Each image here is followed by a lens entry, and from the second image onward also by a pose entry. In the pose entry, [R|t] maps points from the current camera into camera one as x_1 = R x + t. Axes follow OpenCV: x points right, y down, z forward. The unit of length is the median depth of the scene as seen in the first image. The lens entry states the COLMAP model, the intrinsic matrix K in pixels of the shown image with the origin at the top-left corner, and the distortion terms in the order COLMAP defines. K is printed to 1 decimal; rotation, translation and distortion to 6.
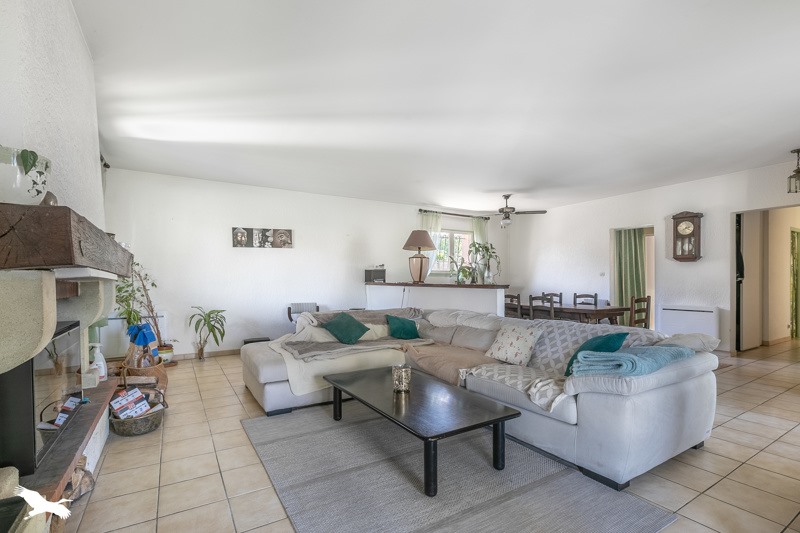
lens RADIAL K [[366.8, 0, 397.7], [0, 366.8, 281.5], [0, 0, 1]] dist [0.002641, -0.000771]
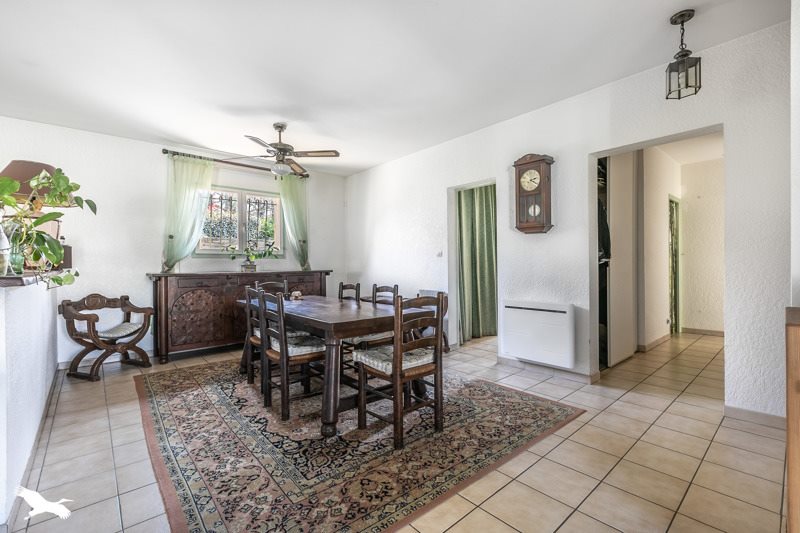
lens RADIAL K [[366.8, 0, 402.9], [0, 366.8, 265.7], [0, 0, 1]] dist [0.002641, -0.000771]
pose [[0.981314, -0.003876, 0.192374, 0.434328], [0.004608, 0.999984, -0.003358, 0.003729], [-0.192357, 0.004181, 0.981316, 0.410573]]
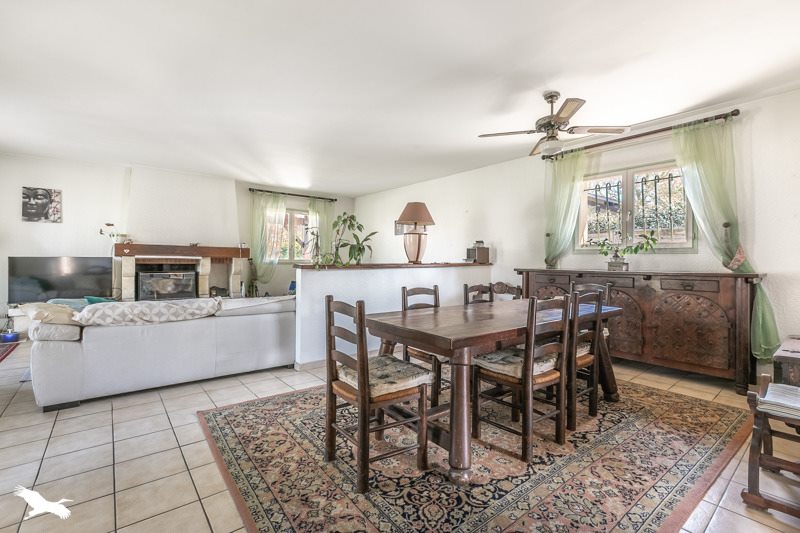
lens RADIAL K [[366.8, 0, 403.3], [0, 366.8, 263.1], [0, 0, 1]] dist [0.002641, -0.000771]
pose [[0.122016, 0.010943, -0.992468, 0.912575], [-0.010555, 0.999897, 0.009727, -0.003769], [0.992472, 0.009288, 0.122119, 0.858514]]
